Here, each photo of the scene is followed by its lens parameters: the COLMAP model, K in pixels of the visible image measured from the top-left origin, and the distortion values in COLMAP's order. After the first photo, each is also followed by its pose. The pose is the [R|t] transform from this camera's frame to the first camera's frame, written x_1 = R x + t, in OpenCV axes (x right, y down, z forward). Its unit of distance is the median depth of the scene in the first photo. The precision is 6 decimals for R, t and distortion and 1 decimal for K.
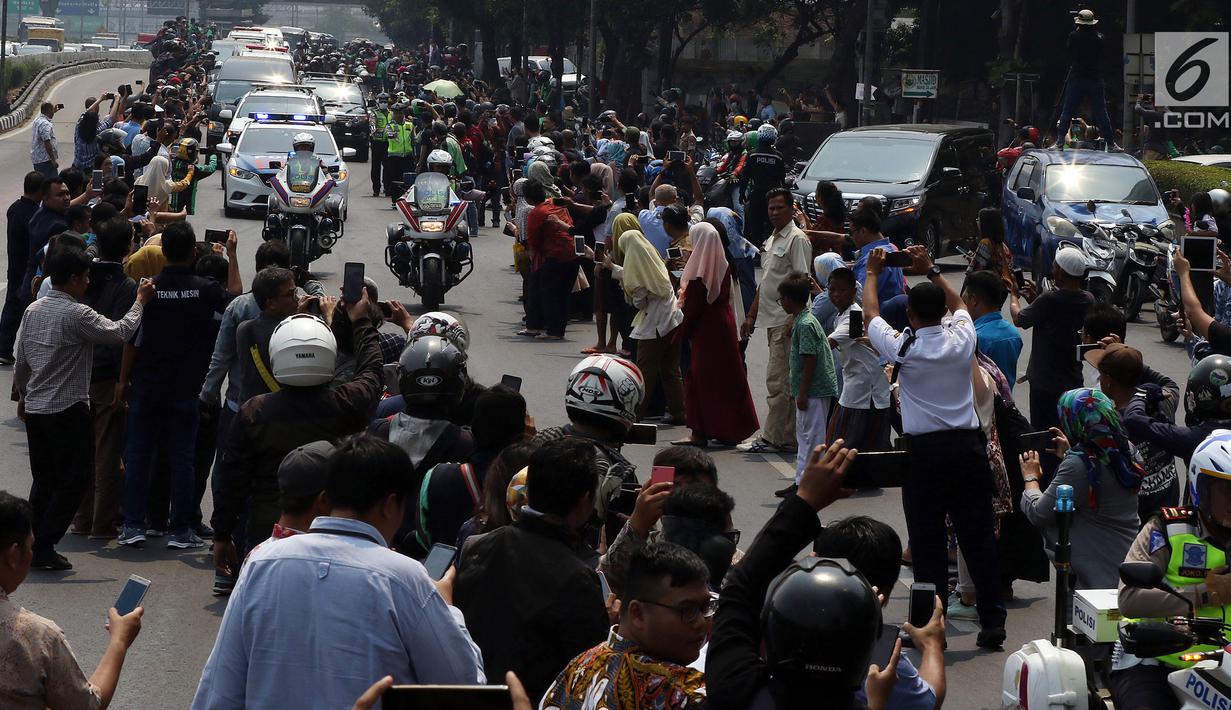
lens RADIAL K [[5514.2, 0, 615.5], [0, 5514.2, 355.0], [0, 0, 1]] dist [0.081928, -13.778940]
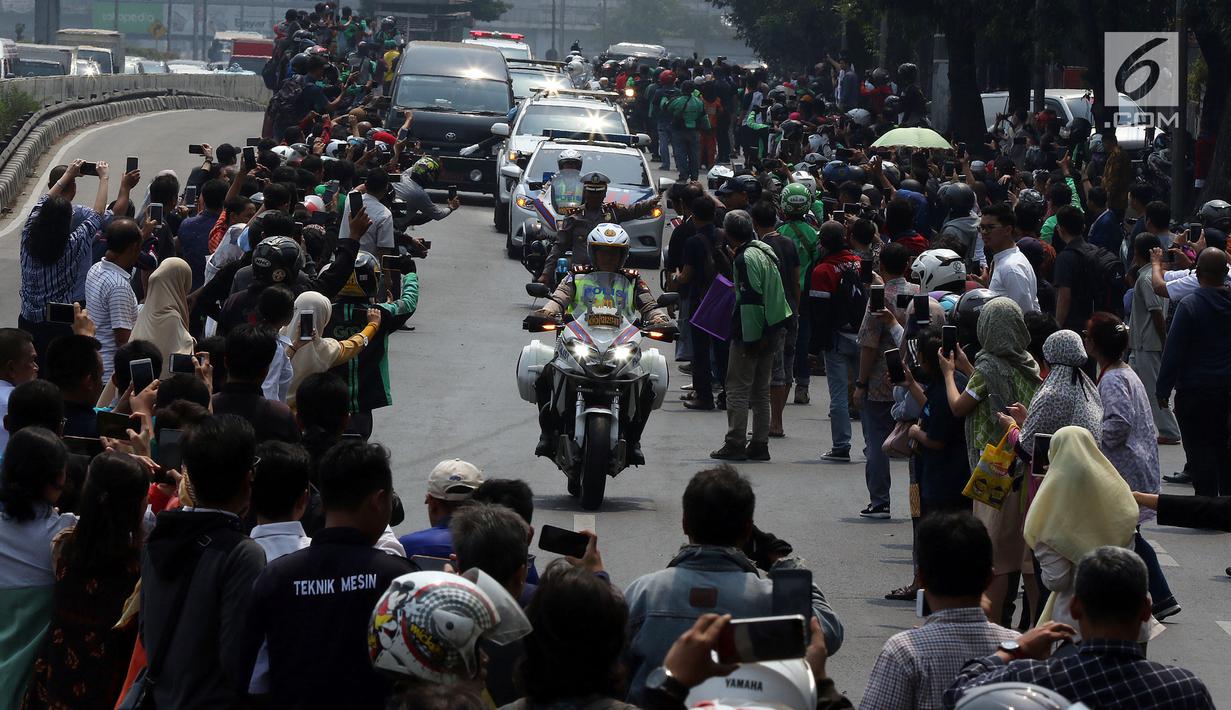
lens RADIAL K [[6612.8, 0, 615.5], [0, 6612.8, 355.0], [0, 0, 1]] dist [0.318100, -18.189775]
pose [[0.997093, 0.008715, -0.075693, -0.009277], [-0.007615, 0.999861, 0.014812, -0.039348], [0.075812, -0.014193, 0.997021, 0.423953]]
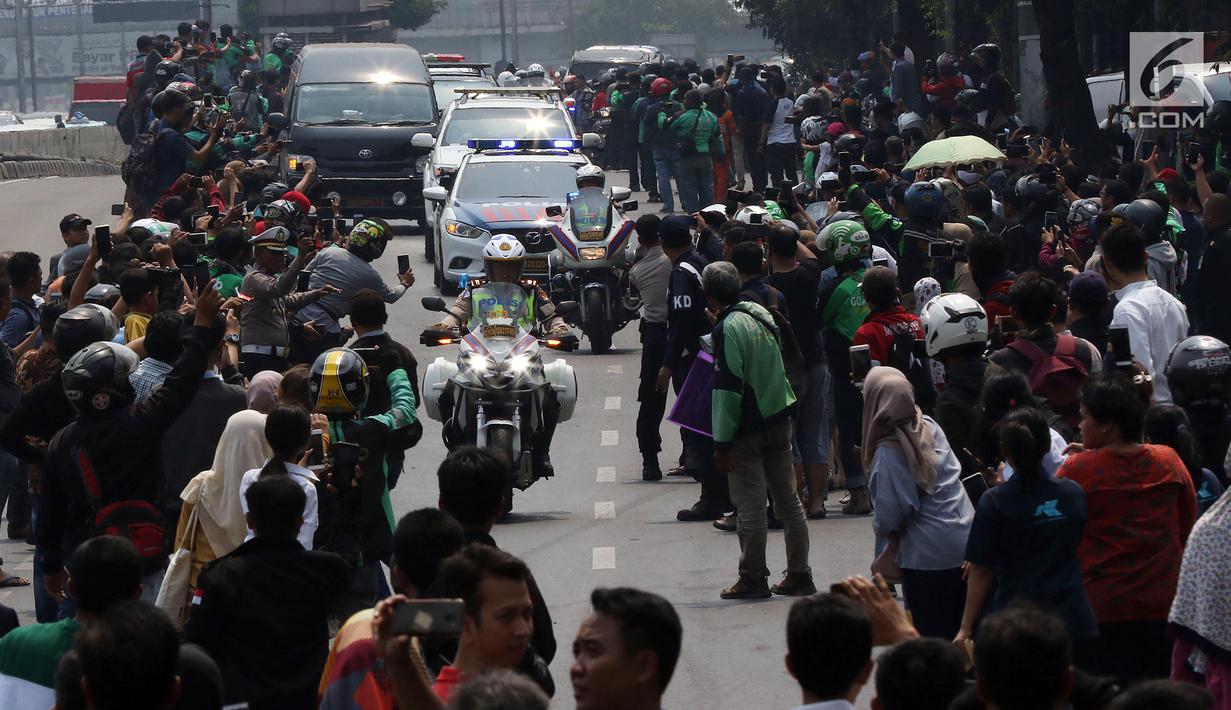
lens RADIAL K [[6612.8, 0, 615.5], [0, 6612.8, 355.0], [0, 0, 1]] dist [0.318100, -18.189775]
pose [[0.995963, -0.067163, -0.059556, -0.027355], [0.068174, 0.997559, 0.015105, -0.044490], [0.058396, -0.019104, 0.998111, 0.573287]]
